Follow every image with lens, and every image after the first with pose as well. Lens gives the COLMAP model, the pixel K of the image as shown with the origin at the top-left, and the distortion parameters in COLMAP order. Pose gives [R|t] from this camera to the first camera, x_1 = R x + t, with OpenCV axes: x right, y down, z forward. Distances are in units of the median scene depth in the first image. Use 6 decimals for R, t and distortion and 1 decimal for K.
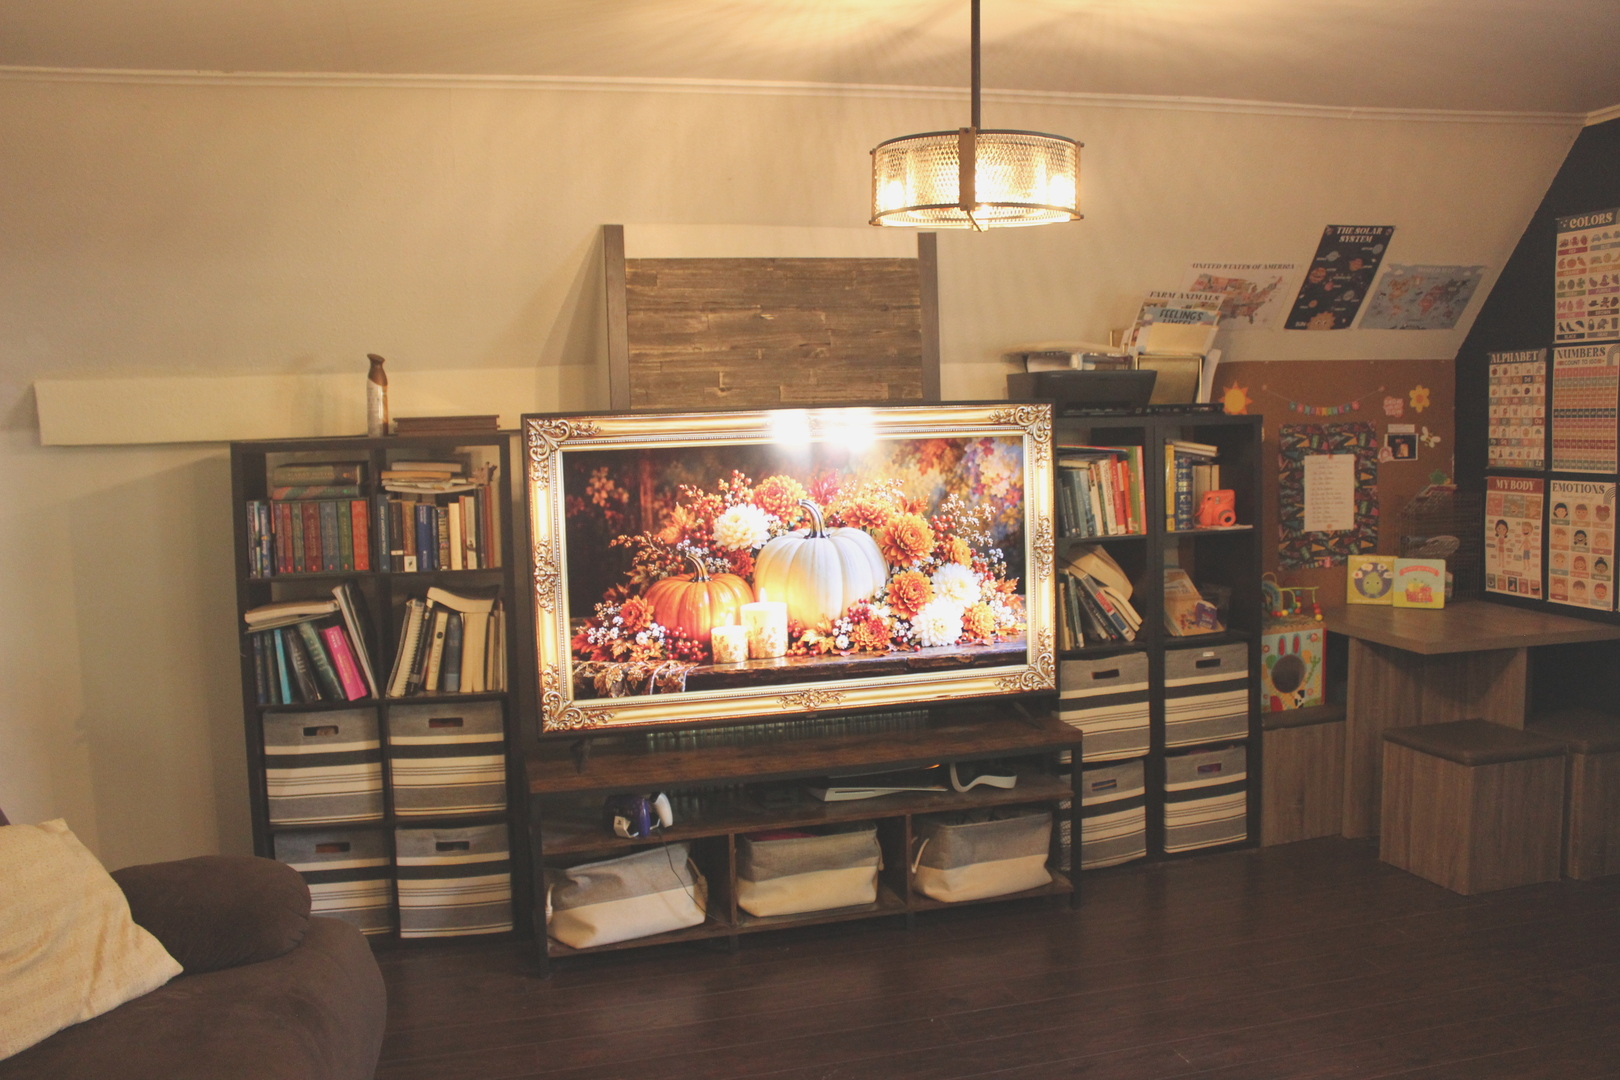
lens RADIAL K [[1344.7, 0, 810.0], [0, 1344.7, 540.0], [0, 0, 1]] dist [-0.145348, 0.114052]
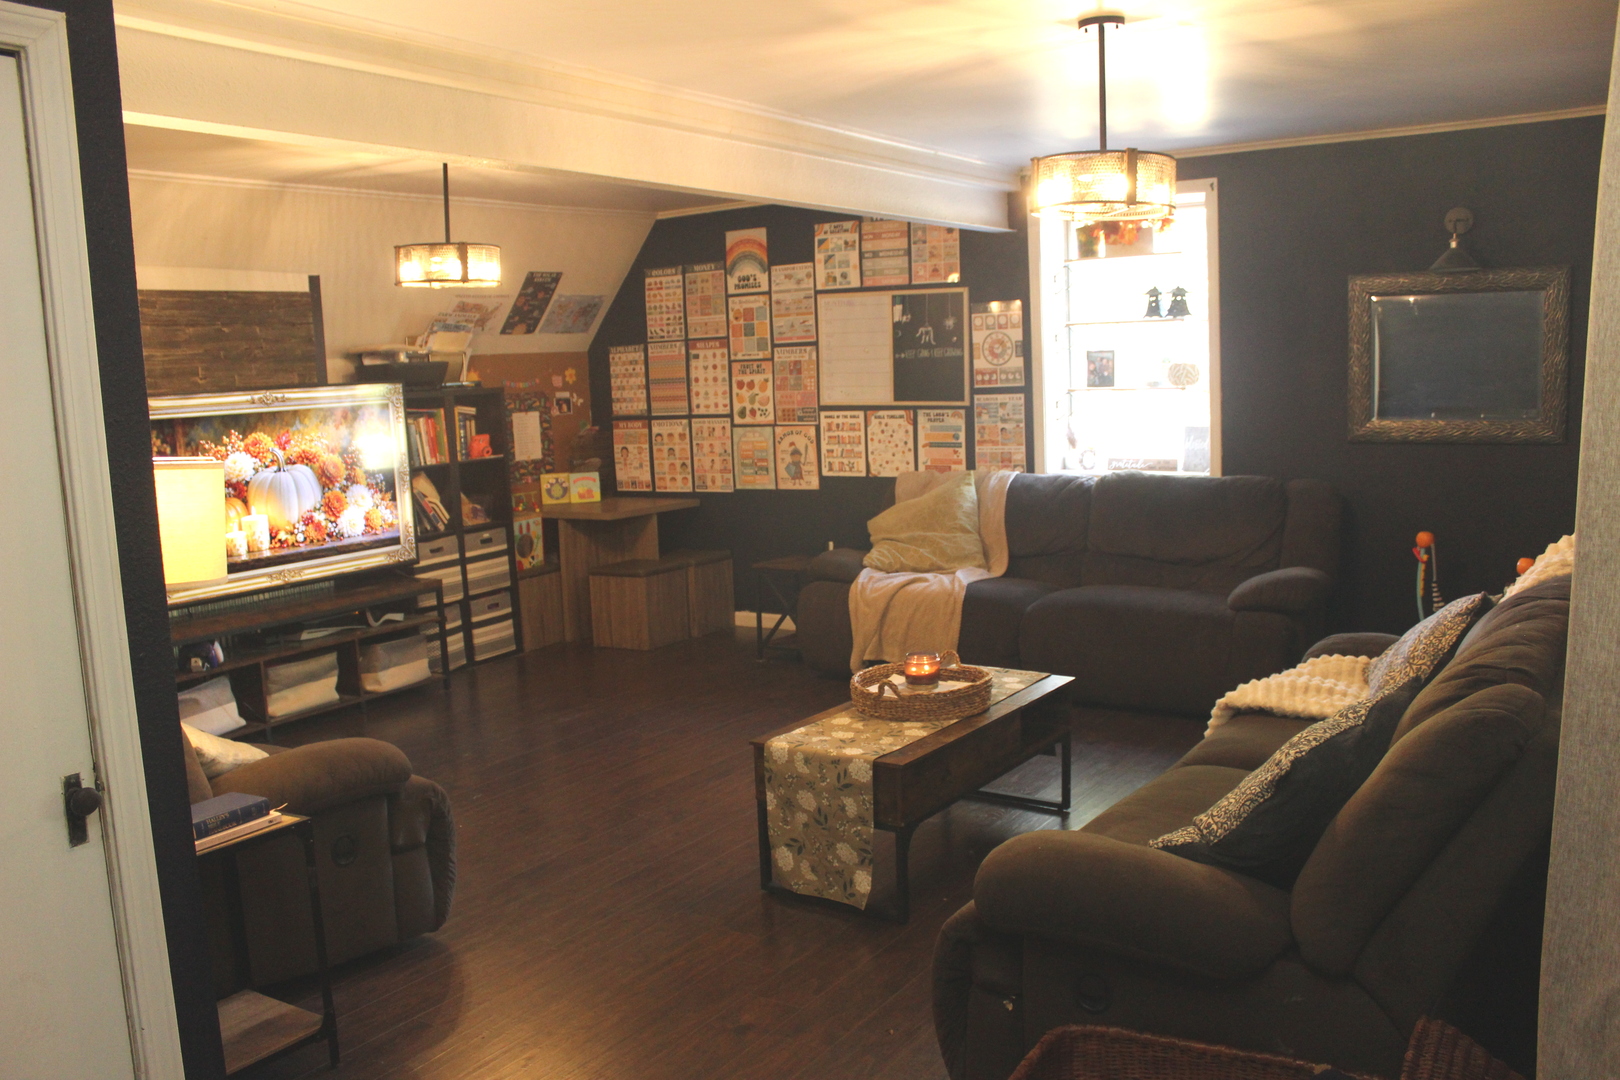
lens RADIAL K [[1344.7, 0, 810.0], [0, 1344.7, 540.0], [0, 0, 1]] dist [-0.145348, 0.114052]
pose [[0.737601, -0.092147, 0.668920, -0.506230], [0.087281, 0.995345, 0.040872, 0.060390], [-0.669572, 0.028237, 0.742210, -0.483372]]
